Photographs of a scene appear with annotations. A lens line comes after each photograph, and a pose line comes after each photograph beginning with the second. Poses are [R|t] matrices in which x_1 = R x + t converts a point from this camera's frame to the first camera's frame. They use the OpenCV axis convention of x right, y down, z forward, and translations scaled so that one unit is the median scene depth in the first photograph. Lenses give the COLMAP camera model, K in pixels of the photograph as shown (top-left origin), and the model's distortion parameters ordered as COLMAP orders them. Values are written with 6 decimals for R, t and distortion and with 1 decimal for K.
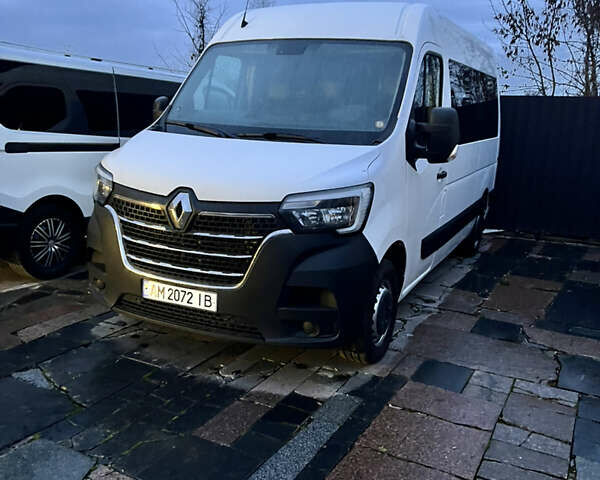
lens RADIAL K [[601.3, 0, 314.7], [0, 601.3, 238.7], [0, 0, 1]] dist [0.124948, -0.390119]
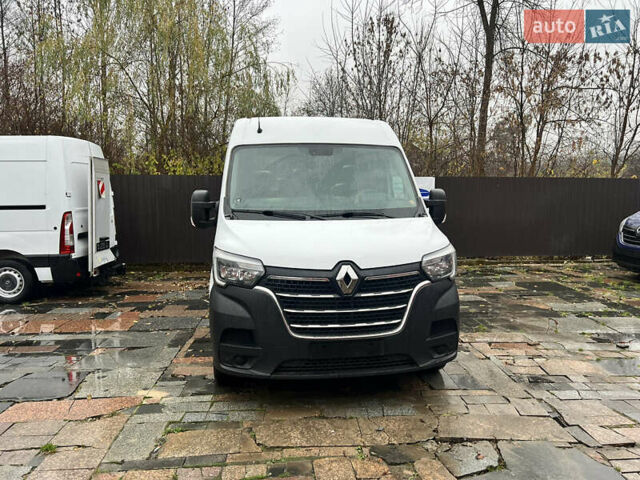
lens RADIAL K [[488.2, 0, 320.0], [0, 488.2, 240.0], [0, 0, 1]] dist [0.008914, 0.001535]
pose [[0.835498, -0.098098, 0.540666, -0.791667], [0.154146, 0.986270, -0.059256, -0.073990], [-0.527429, 0.132850, 0.839148, 0.171041]]
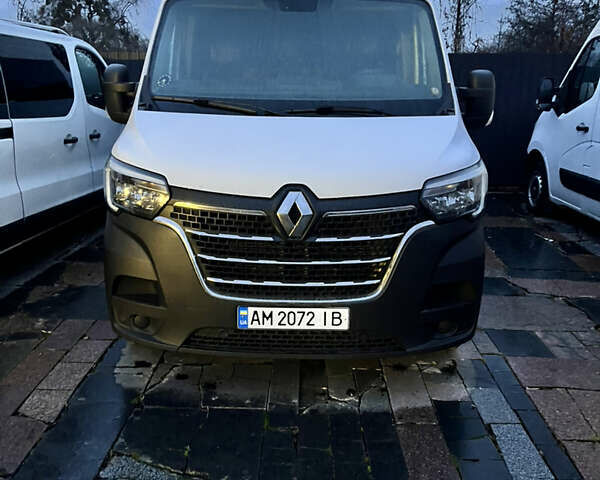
lens RADIAL K [[601.3, 0, 314.7], [0, 601.3, 238.7], [0, 0, 1]] dist [0.124948, -0.390119]
pose [[0.901515, -0.140914, 0.409163, -0.517902], [0.110742, 0.989138, 0.096655, -0.086584], [-0.418338, -0.041824, 0.907328, 0.265144]]
